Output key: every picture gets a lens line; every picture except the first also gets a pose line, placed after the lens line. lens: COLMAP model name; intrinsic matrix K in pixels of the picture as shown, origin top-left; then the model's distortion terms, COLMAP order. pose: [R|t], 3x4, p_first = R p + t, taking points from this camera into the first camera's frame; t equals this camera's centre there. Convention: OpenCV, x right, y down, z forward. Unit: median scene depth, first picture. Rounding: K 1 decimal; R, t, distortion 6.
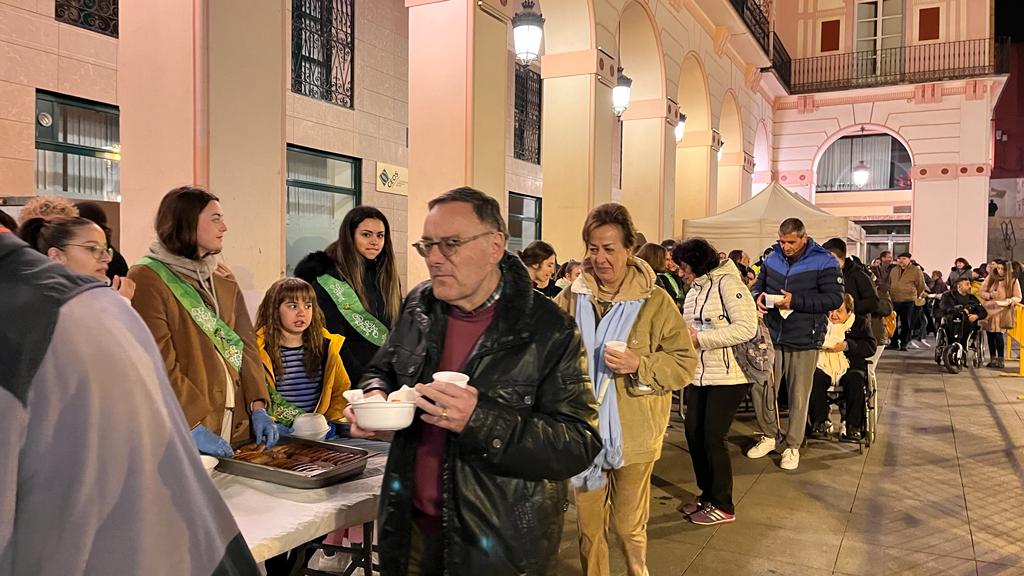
lens RADIAL K [[774.8, 0, 504.8], [0, 774.8, 290.6], [0, 0, 1]] dist [0.063209, -0.064417]
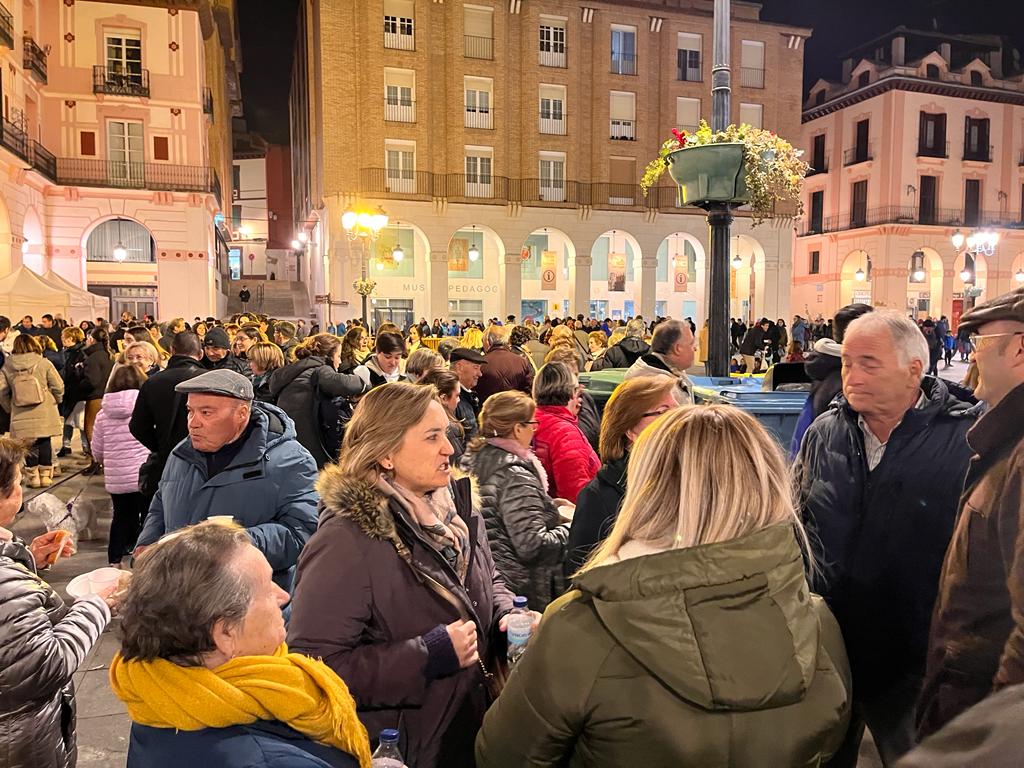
lens RADIAL K [[775.4, 0, 522.9], [0, 775.4, 377.4], [0, 0, 1]] dist [0.070130, -0.088512]
pose [[0.696671, -0.061267, 0.714770, -0.061897], [0.024861, 0.997810, 0.061296, -0.000001], [-0.716960, -0.024933, 0.696668, -0.707164]]
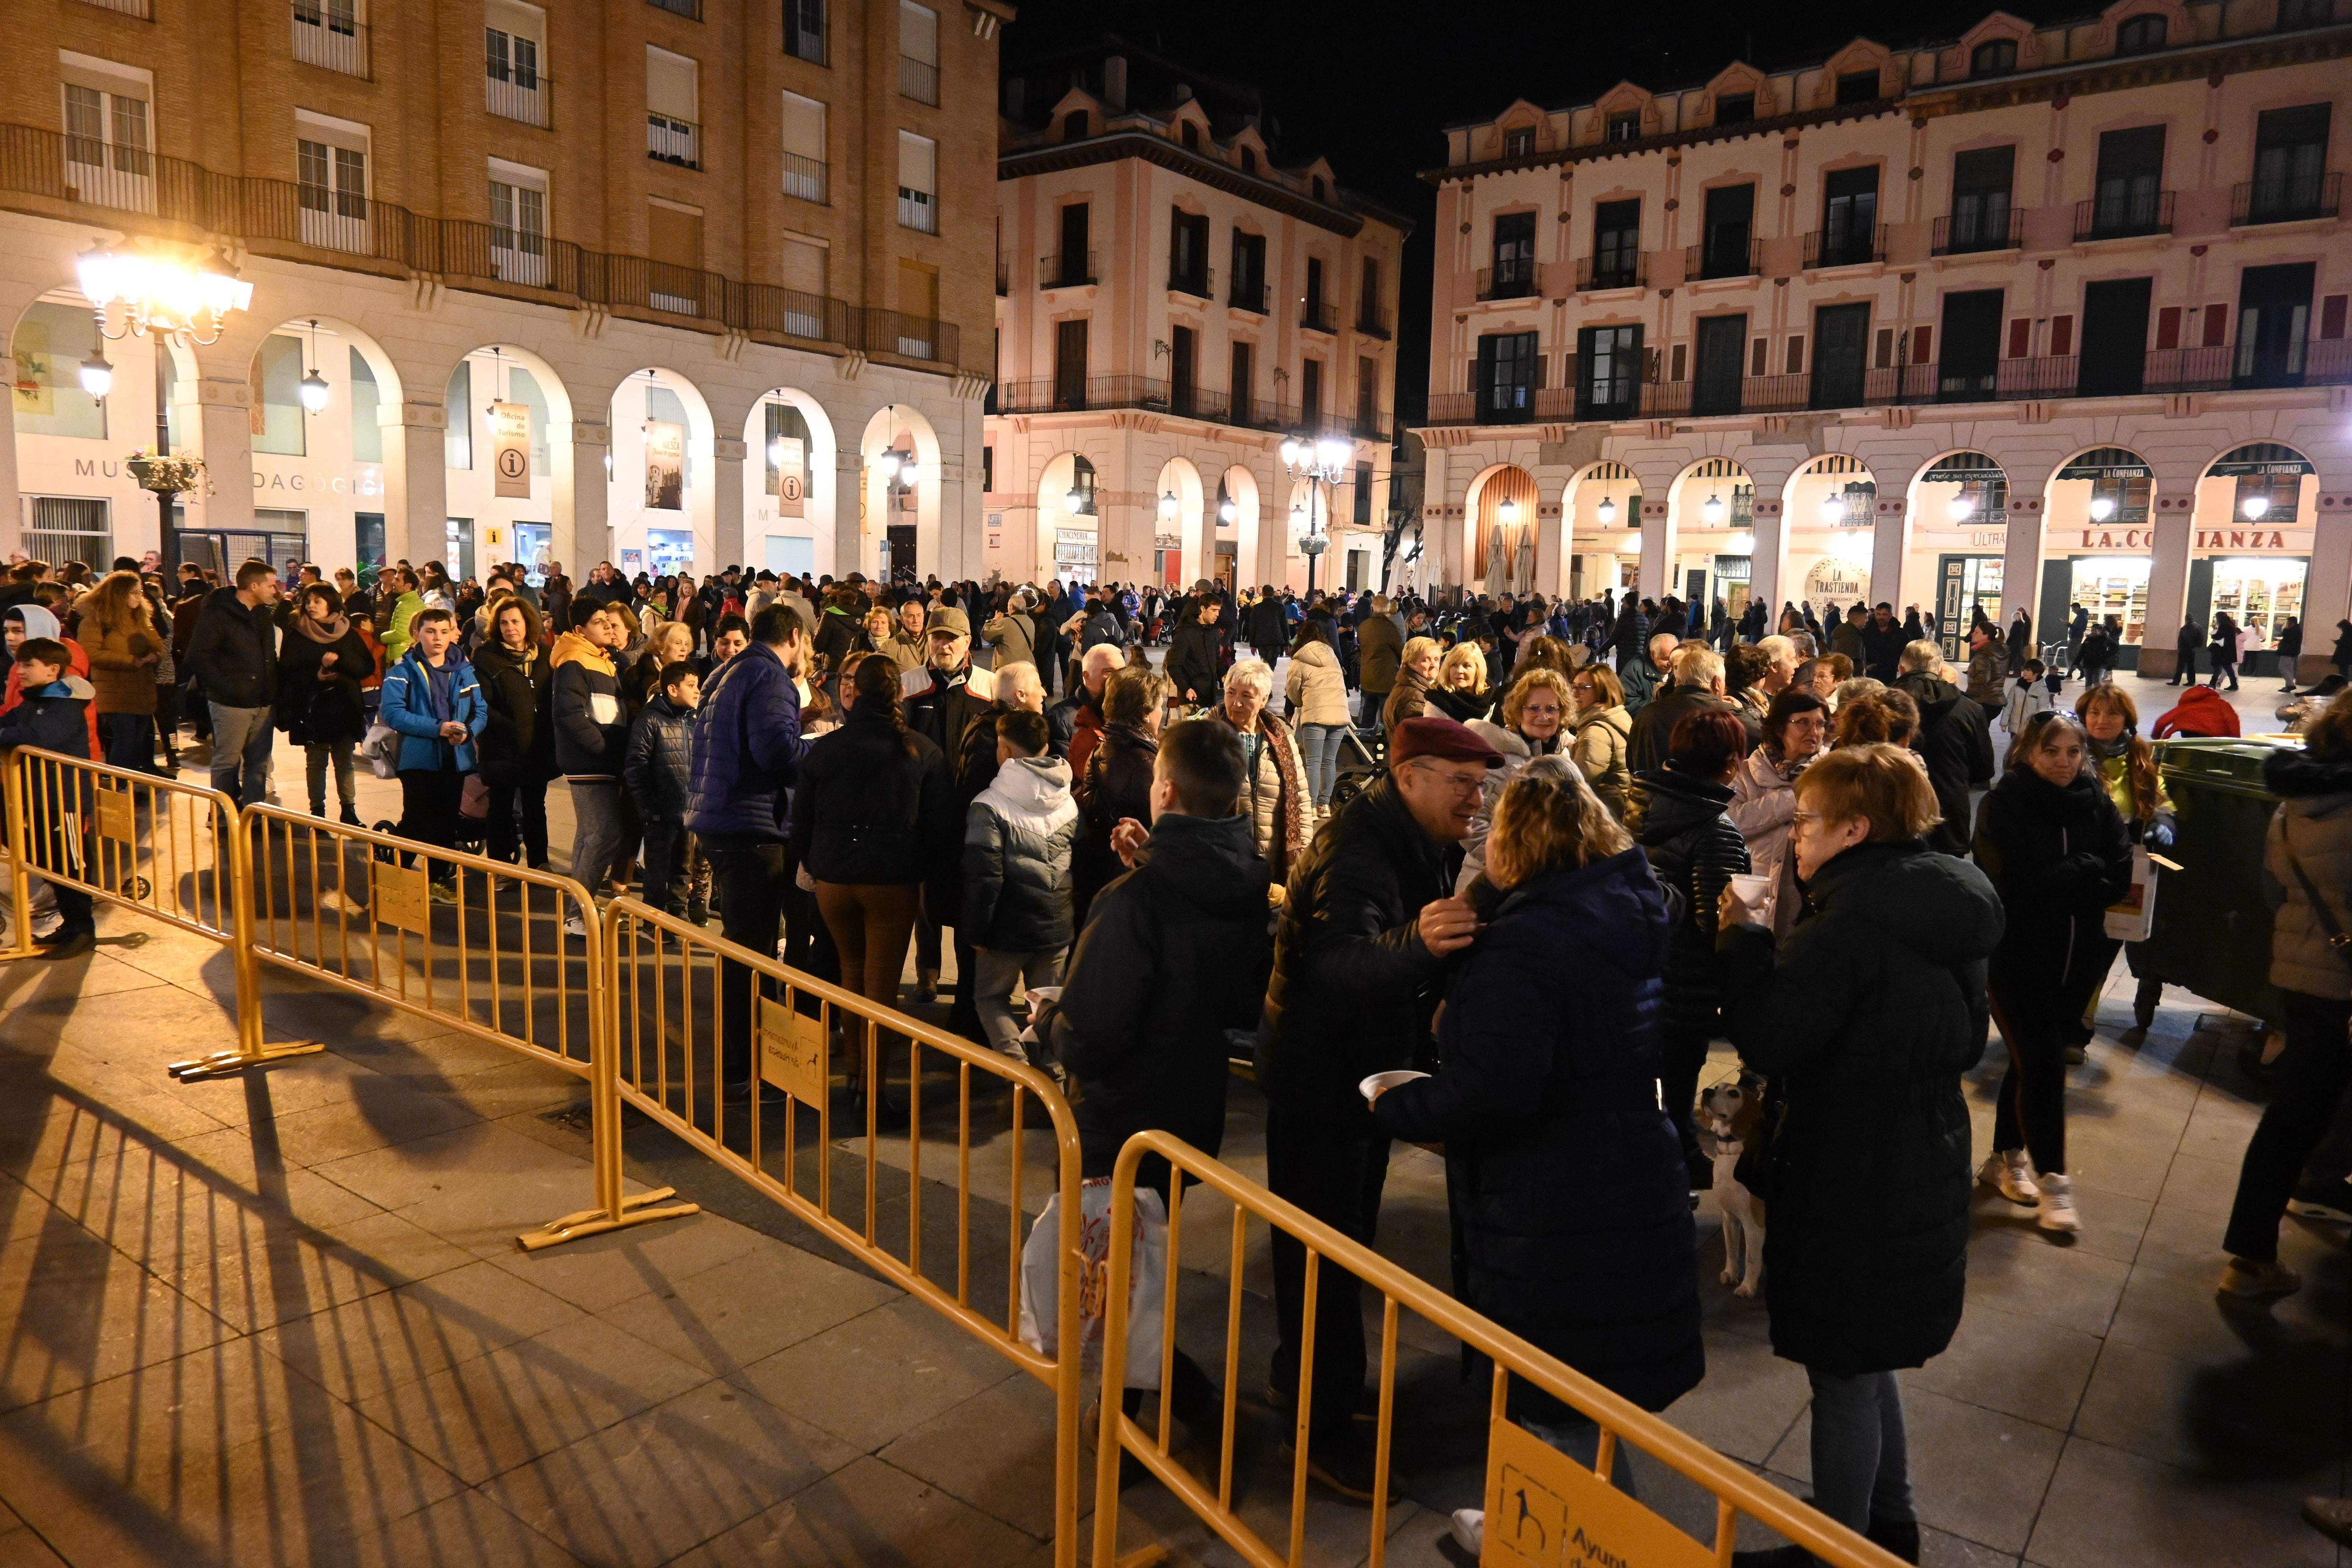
lens RADIAL K [[1598.6, 0, 1172.0], [0, 1598.6, 786.9], [0, 0, 1]] dist [-0.001973, -0.001333]
pose [[0.154645, -0.128192, 0.979618, -0.222011], [-0.004101, 0.991454, 0.130389, -0.023493], [-0.987962, -0.024182, 0.152797, -0.222032]]
